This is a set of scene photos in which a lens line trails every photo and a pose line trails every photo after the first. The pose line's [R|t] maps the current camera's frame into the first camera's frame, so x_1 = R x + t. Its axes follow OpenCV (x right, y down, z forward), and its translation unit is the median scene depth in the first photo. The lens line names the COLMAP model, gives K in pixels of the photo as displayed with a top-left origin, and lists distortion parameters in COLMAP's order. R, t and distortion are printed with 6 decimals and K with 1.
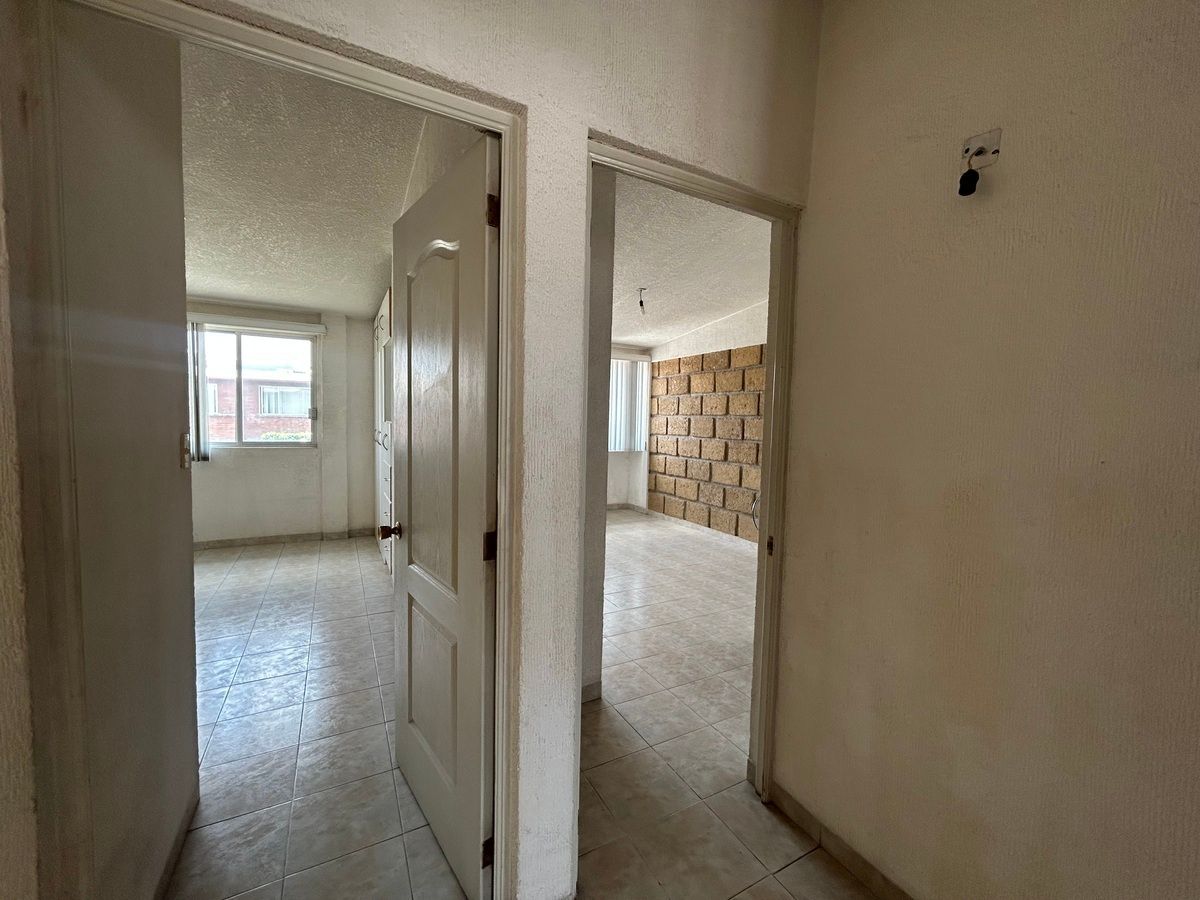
lens RADIAL K [[486.2, 0, 600.4], [0, 486.2, 448.3], [0, 0, 1]] dist [-0.001614, 0.000926]
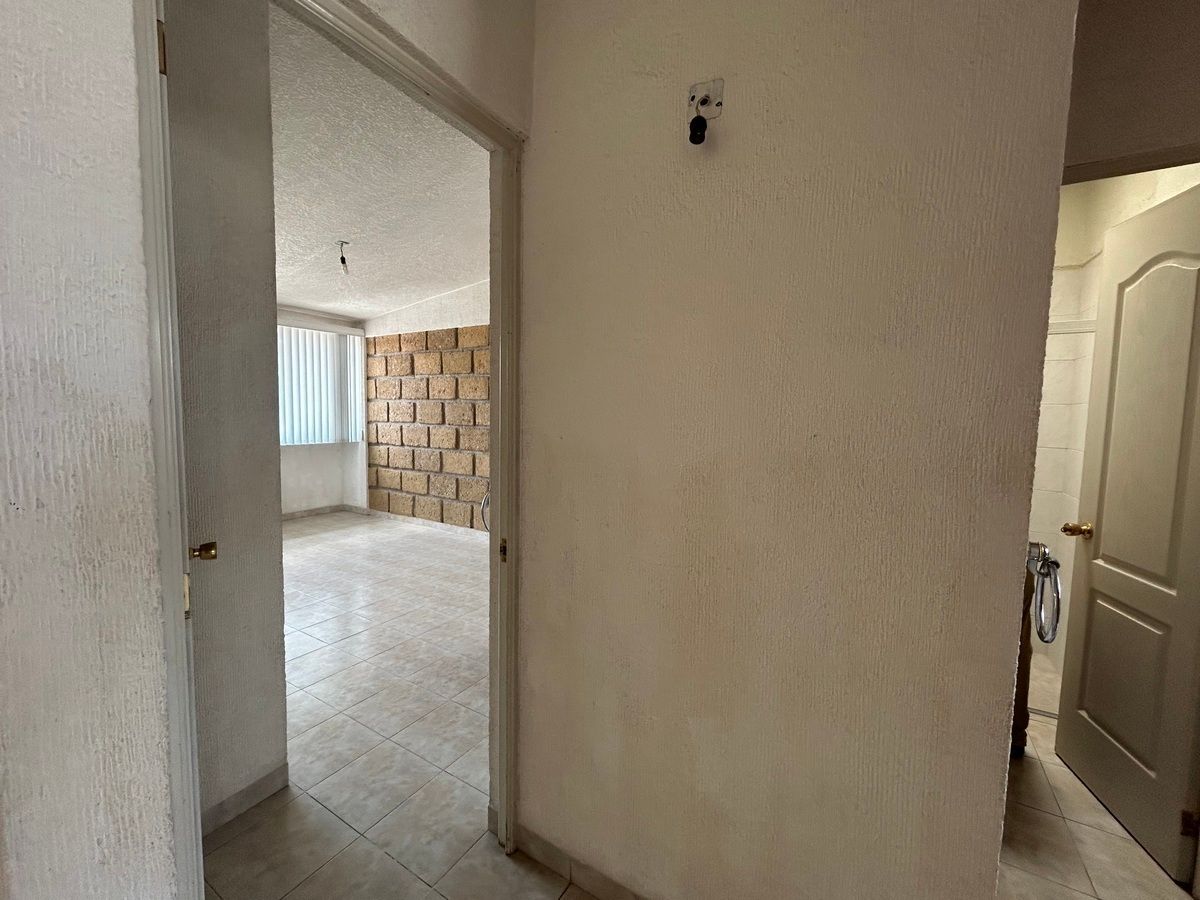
lens RADIAL K [[486.2, 0, 600.4], [0, 486.2, 448.3], [0, 0, 1]] dist [-0.001614, 0.000926]
pose [[0.861849, -0.045037, 0.505161, 0.024525], [0.031703, 0.998886, 0.034965, 0.001052], [-0.506172, -0.014119, 0.862317, 0.061984]]
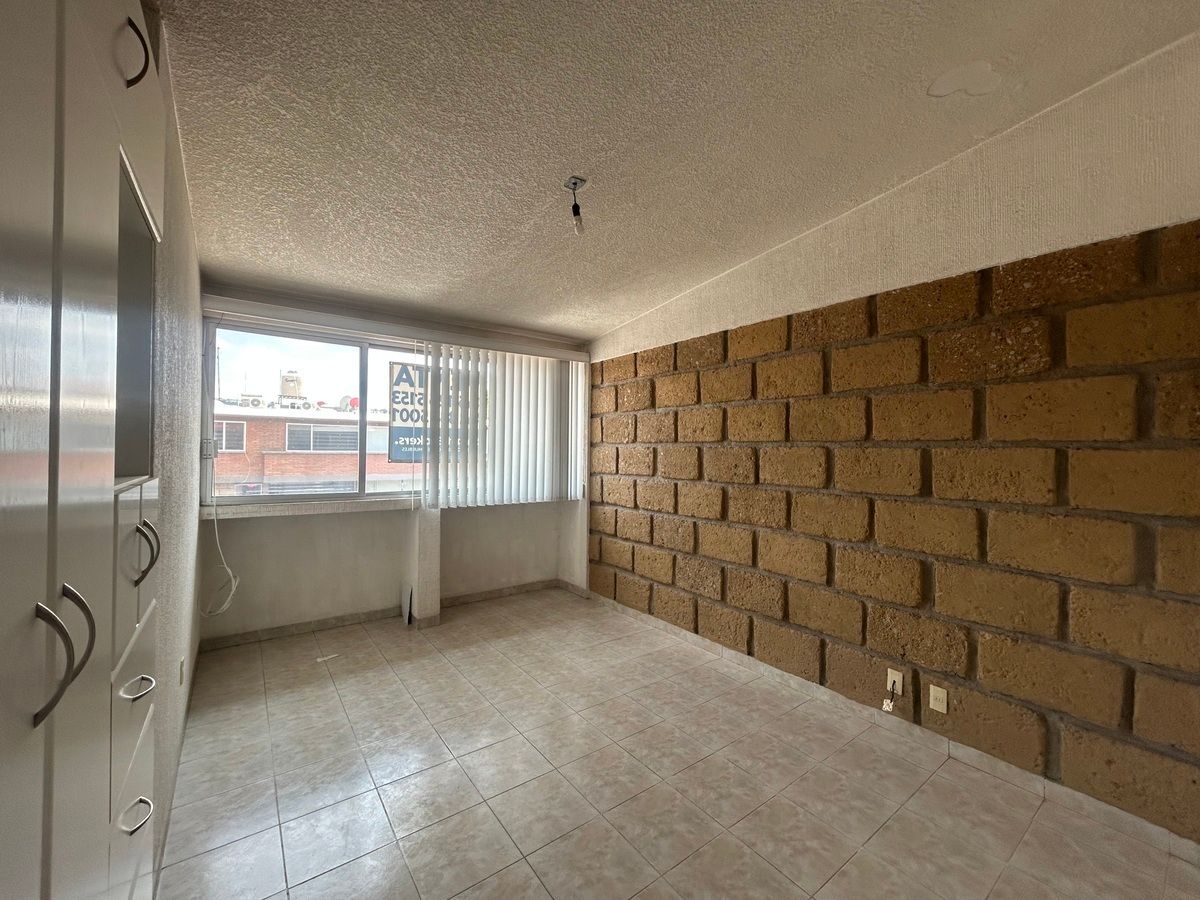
lens RADIAL K [[486.2, 0, 600.4], [0, 486.2, 448.3], [0, 0, 1]] dist [-0.001614, 0.000926]
pose [[0.990275, -0.011777, 0.138622, 0.030785], [0.020573, 0.997852, -0.062191, -0.025614], [-0.137592, 0.064438, 0.988391, 0.422194]]
